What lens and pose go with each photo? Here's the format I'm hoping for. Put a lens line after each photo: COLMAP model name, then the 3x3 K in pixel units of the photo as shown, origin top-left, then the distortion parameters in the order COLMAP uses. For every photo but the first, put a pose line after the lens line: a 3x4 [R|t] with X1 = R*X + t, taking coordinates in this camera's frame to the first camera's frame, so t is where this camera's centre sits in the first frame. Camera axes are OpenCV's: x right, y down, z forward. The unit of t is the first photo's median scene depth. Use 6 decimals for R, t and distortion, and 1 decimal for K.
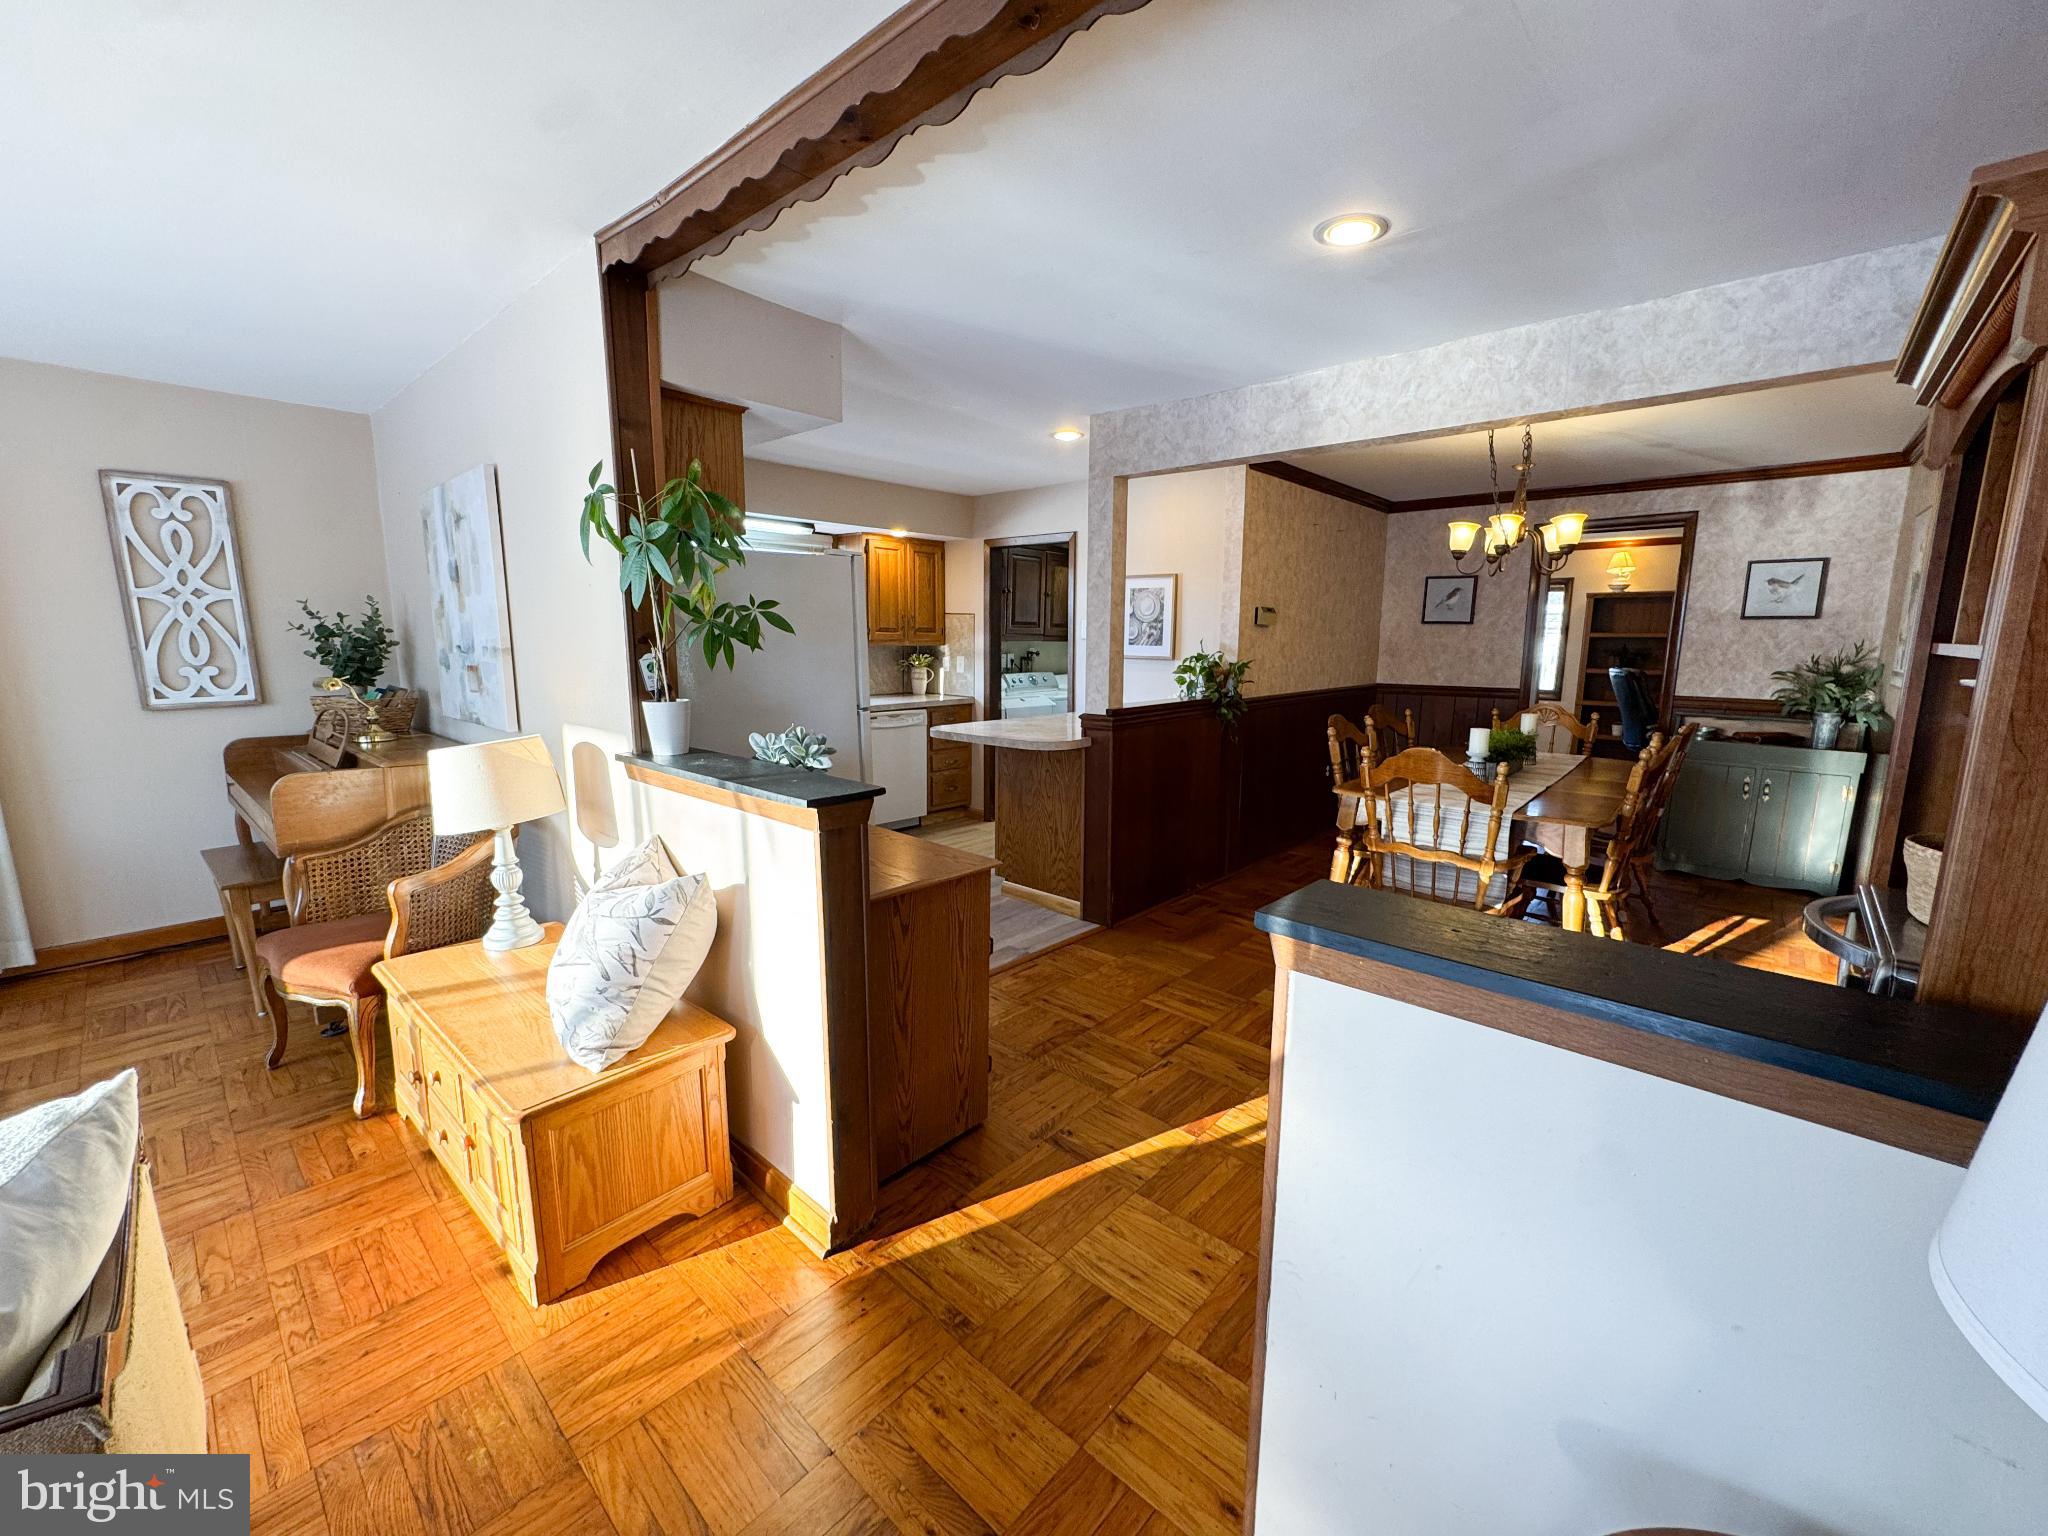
lens RADIAL K [[817.3, 0, 1025.7], [0, 817.3, 772.6], [0, 0, 1]] dist [-0.000758, -0.000277]
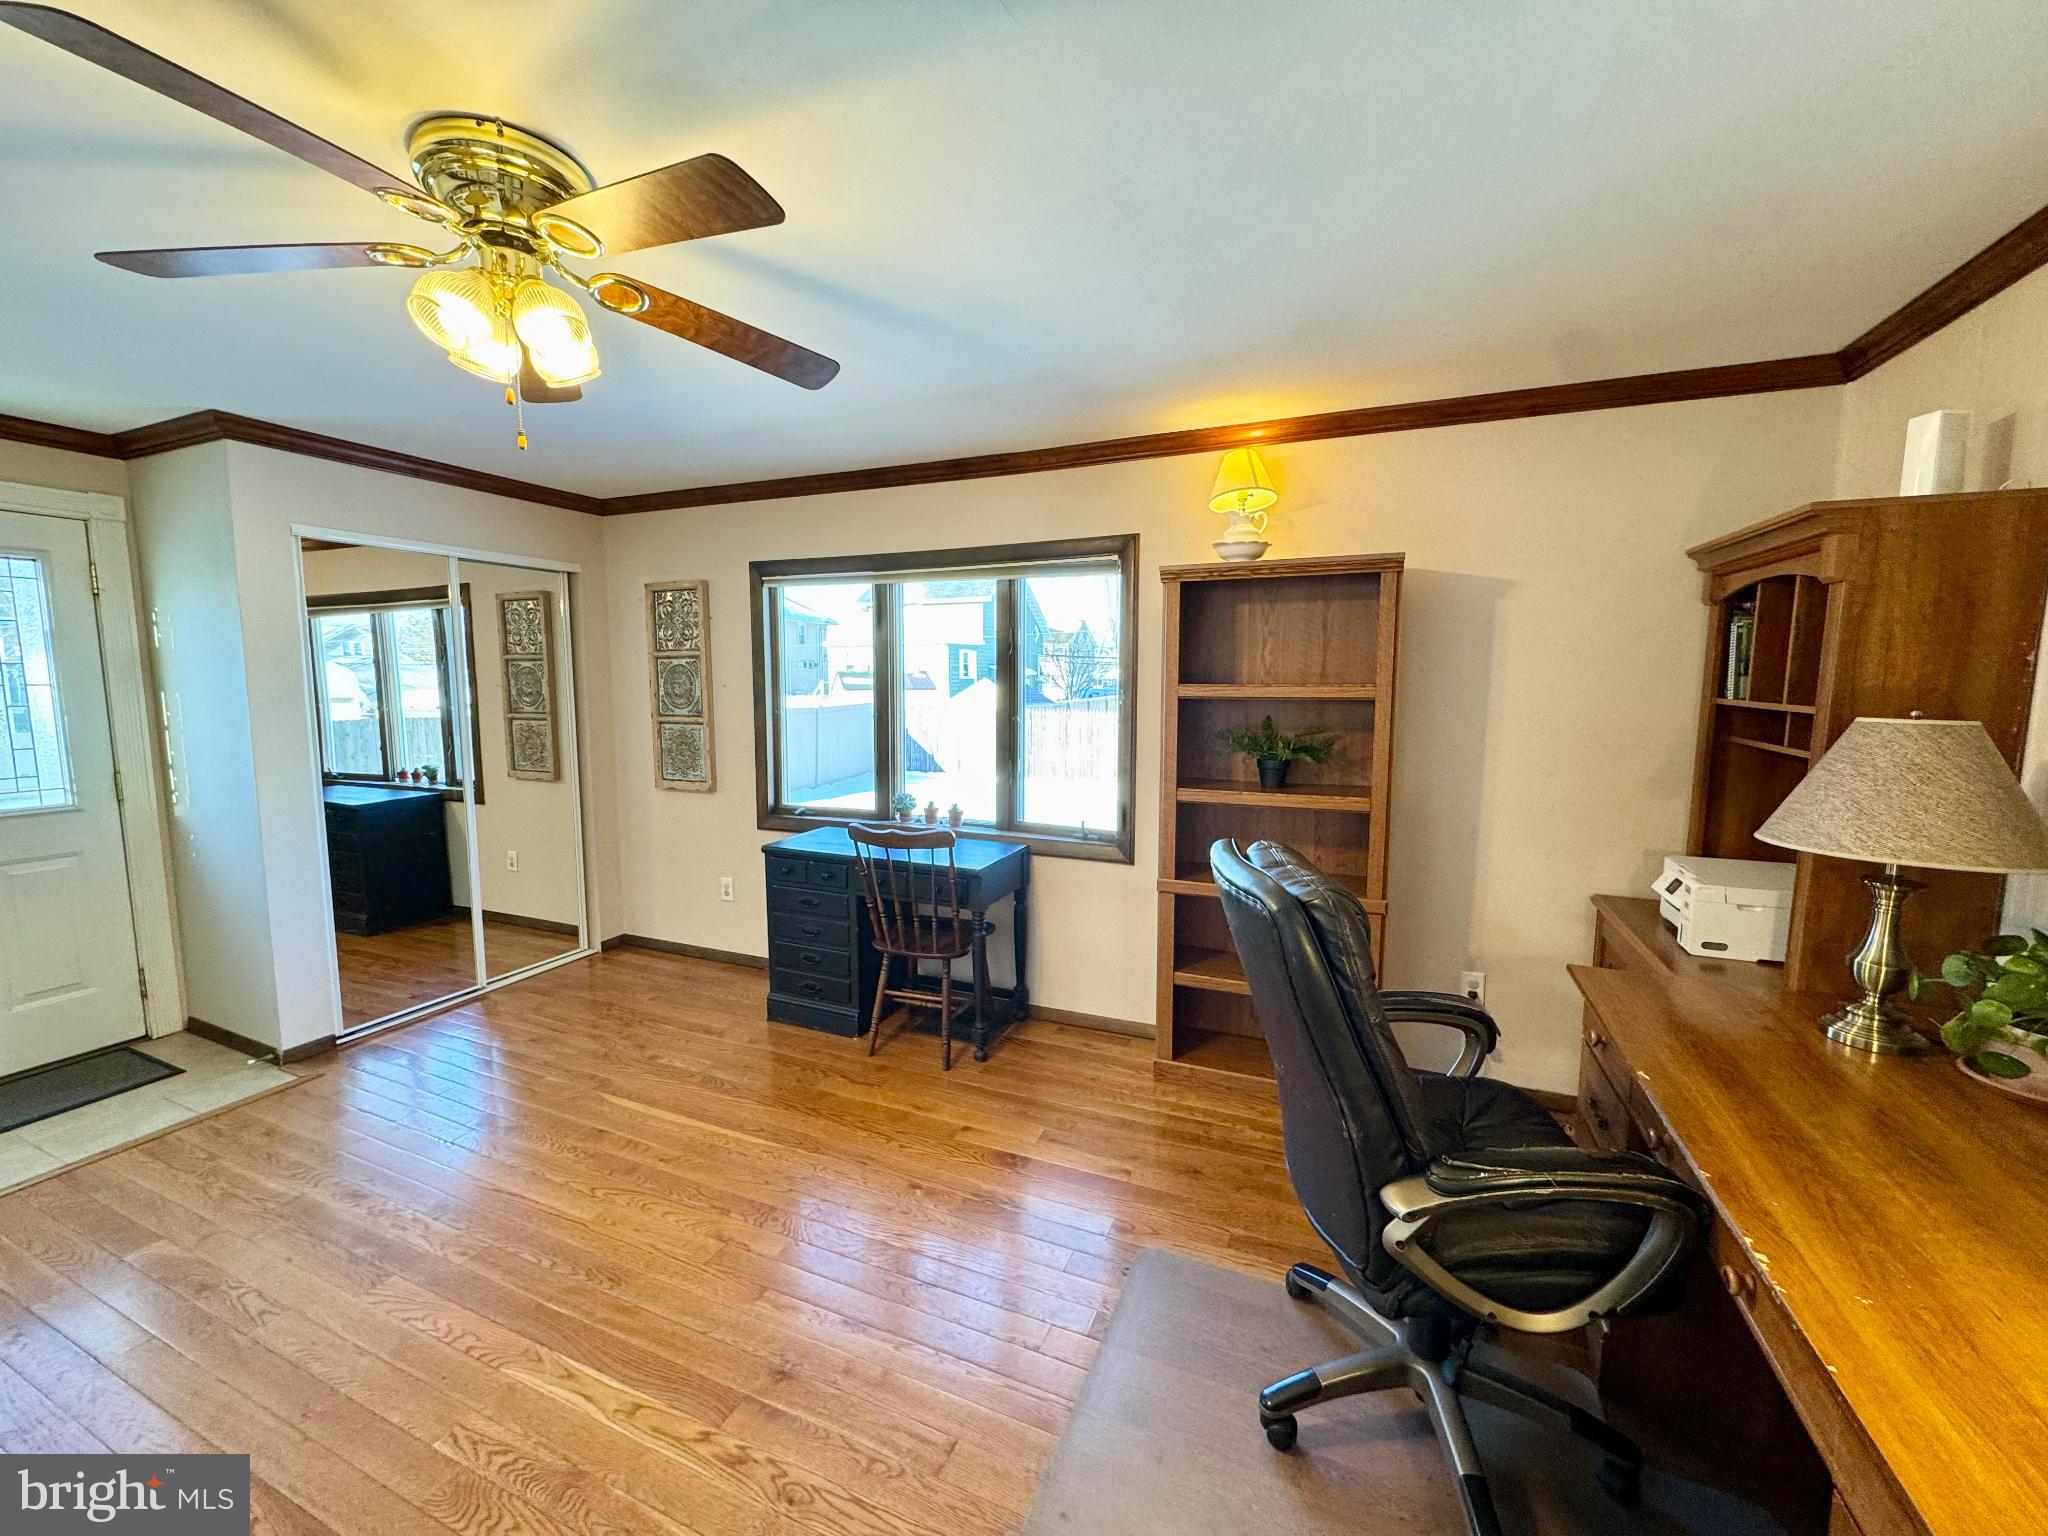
lens RADIAL K [[817.3, 0, 1019.0], [0, 817.3, 765.8], [0, 0, 1]] dist [-0.000758, -0.000277]
pose [[0.947716, -0.043584, 0.316124, 0.516444], [0.061384, 0.997027, -0.046566, -0.125609], [-0.313155, 0.063536, 0.947574, 0.698124]]
